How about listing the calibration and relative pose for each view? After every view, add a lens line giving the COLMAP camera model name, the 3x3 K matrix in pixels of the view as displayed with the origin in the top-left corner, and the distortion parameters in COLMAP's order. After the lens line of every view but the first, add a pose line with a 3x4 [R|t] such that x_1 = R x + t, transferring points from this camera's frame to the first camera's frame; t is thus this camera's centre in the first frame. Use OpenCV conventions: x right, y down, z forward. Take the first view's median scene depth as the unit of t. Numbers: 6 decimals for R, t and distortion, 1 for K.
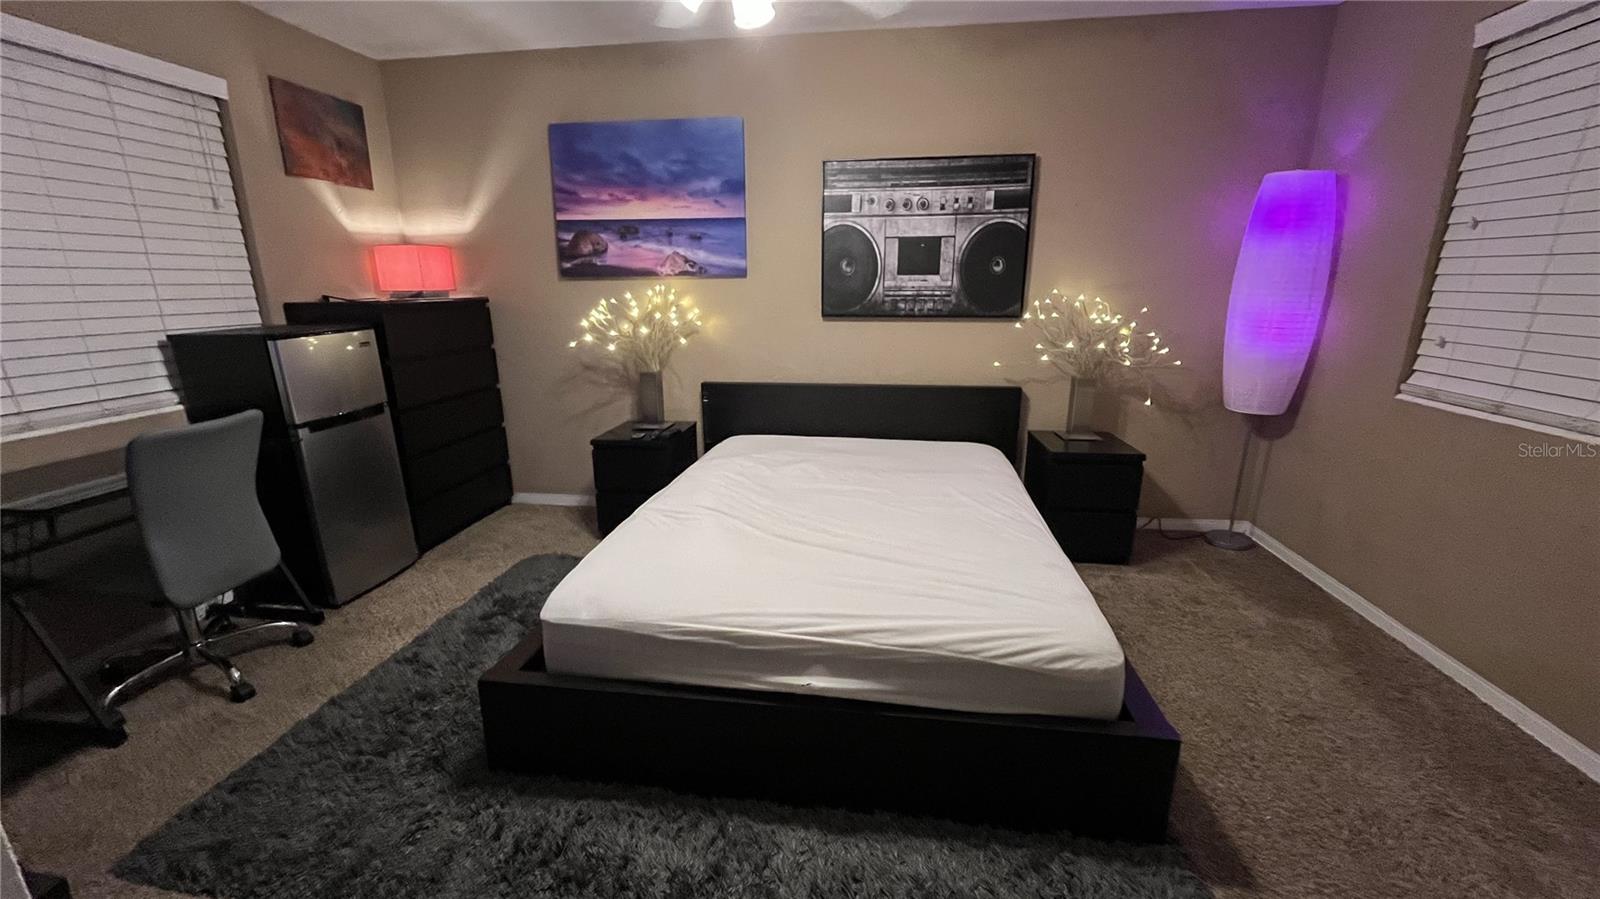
lens RADIAL K [[644.6, 0, 798.4], [0, 644.6, 451.8], [0, 0, 1]] dist [-0.000822, -0.001404]
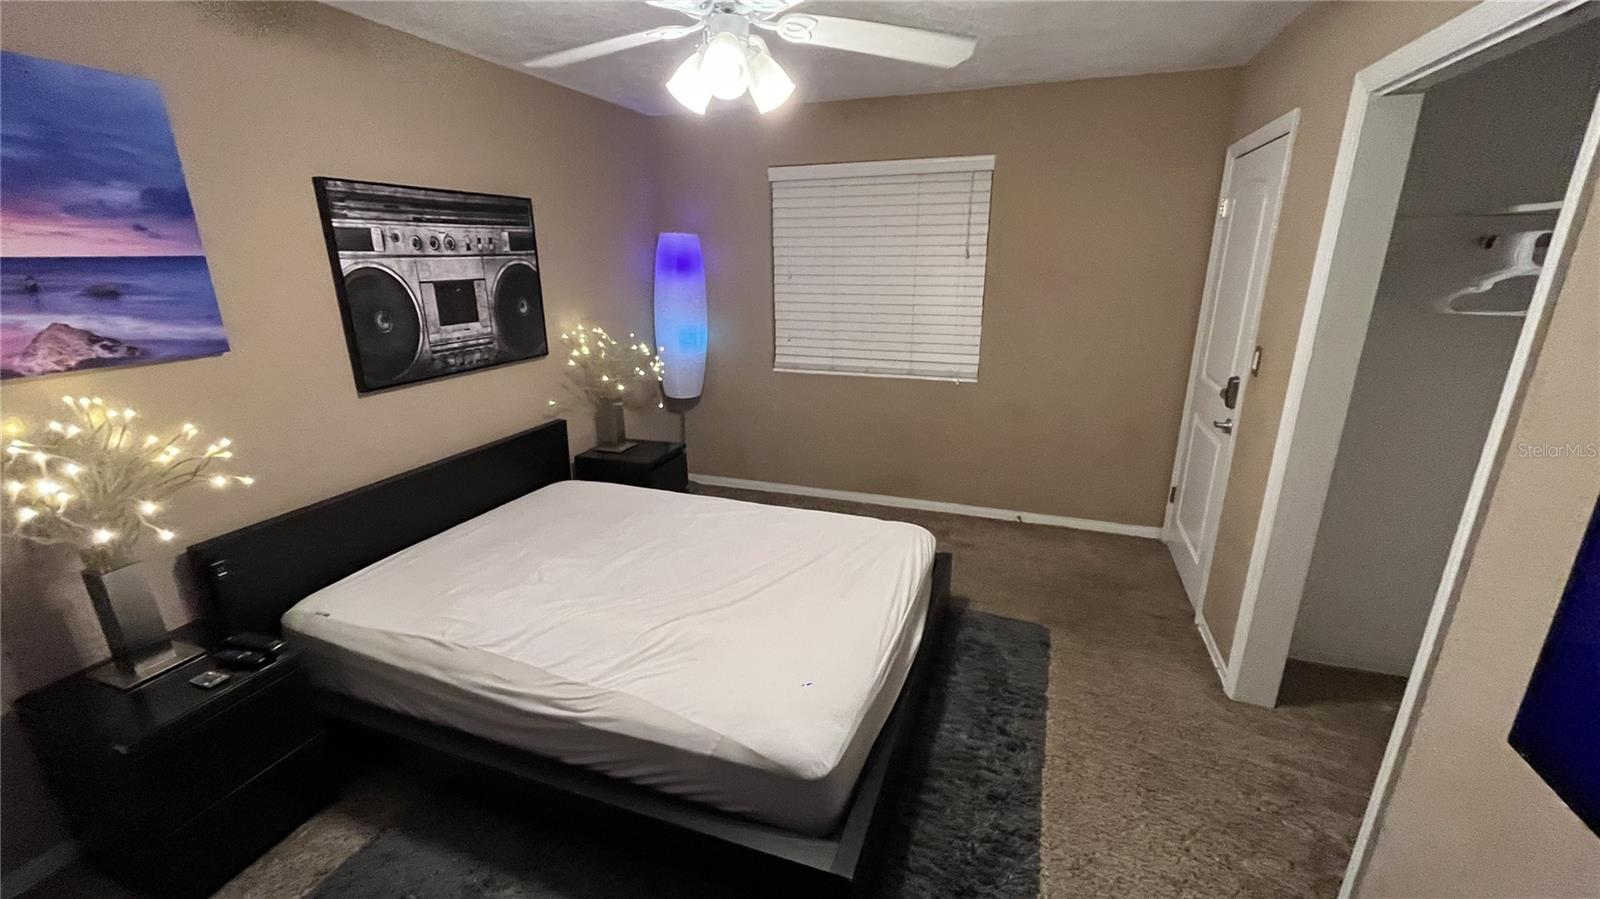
lens RADIAL K [[644.6, 0, 796.3], [0, 644.6, 451.5], [0, 0, 1]] dist [-0.000822, -0.001404]
pose [[0.212650, -0.283515, 0.935093, -0.588369], [0.255854, 0.939748, 0.226742, -0.197218], [-0.943037, 0.191031, 0.272376, 0.376549]]
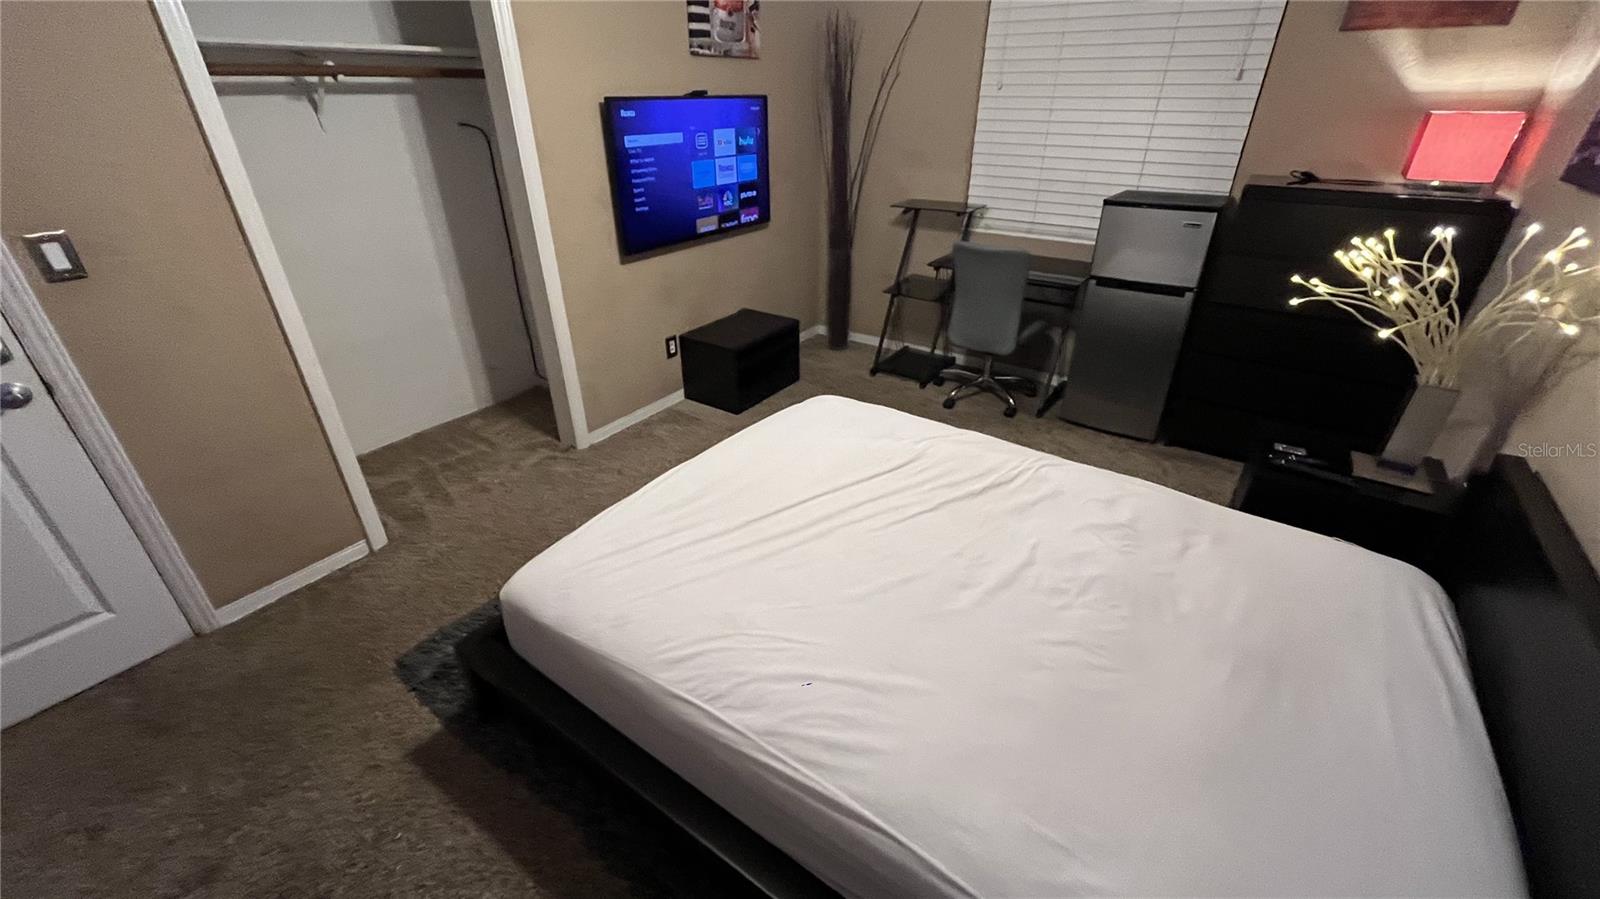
lens RADIAL K [[644.6, 0, 792.9], [0, 644.6, 449.0], [0, 0, 1]] dist [-0.000822, -0.001404]
pose [[-0.452162, 0.437407, -0.777319, 0.474666], [-0.224642, 0.787556, 0.573840, -0.282137], [0.863184, 0.434087, -0.257843, 0.743806]]
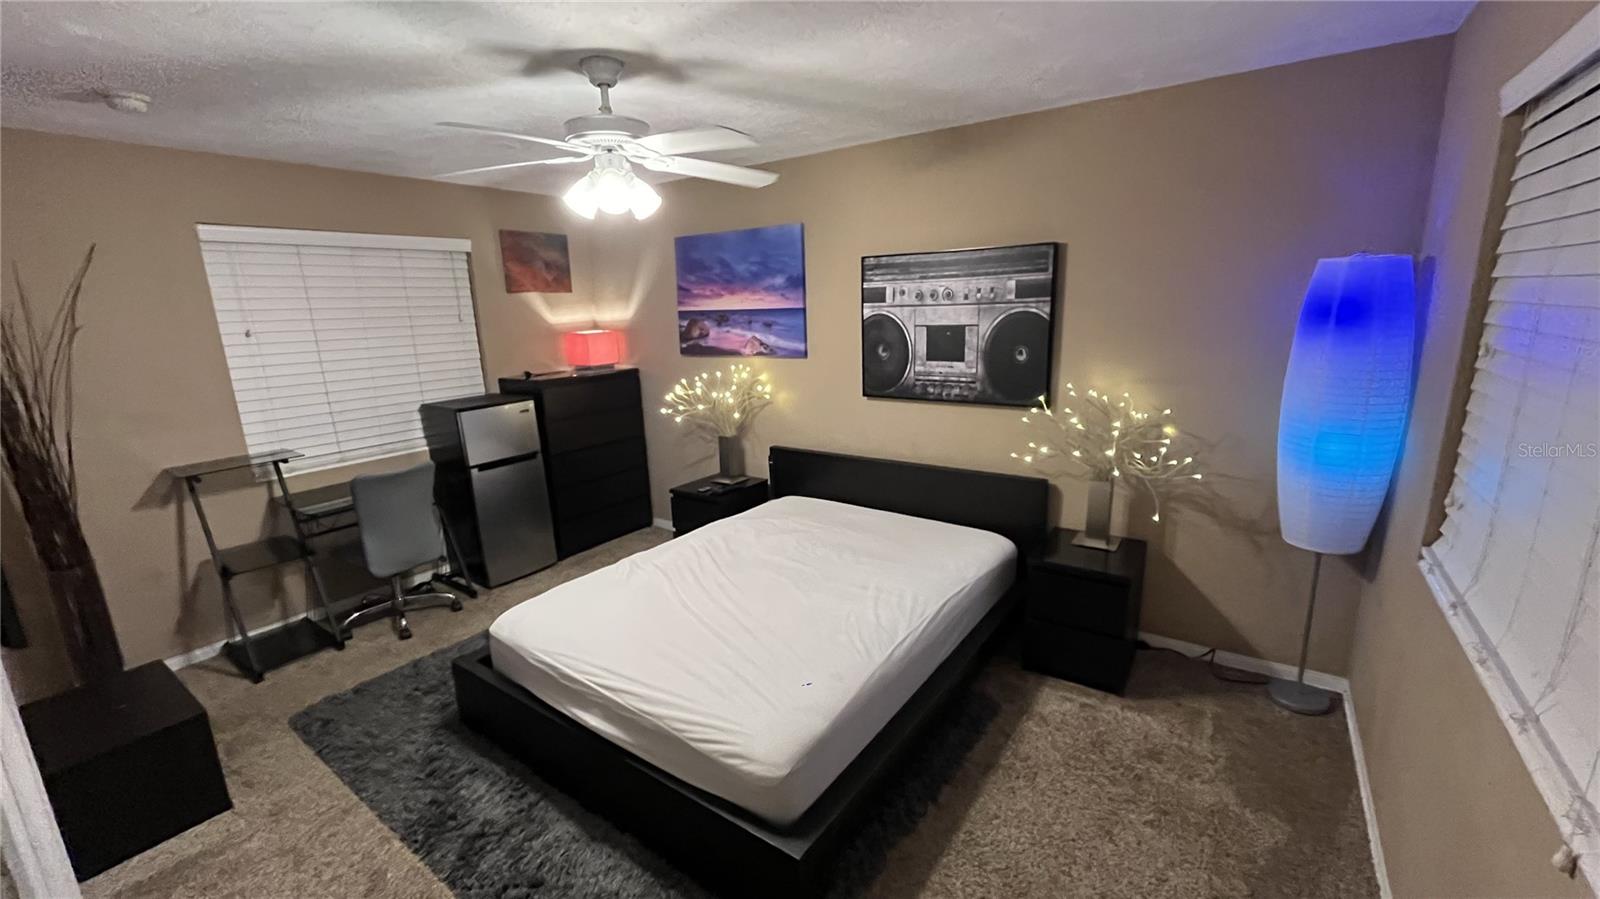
lens RADIAL K [[644.6, 0, 799.4], [0, 644.6, 451.0], [0, 0, 1]] dist [-0.000822, -0.001404]
pose [[0.886943, 0.079905, -0.454915, 0.465114], [-0.090534, 0.995892, -0.001586, -0.112409], [0.452920, 0.042592, 0.890533, -0.008140]]
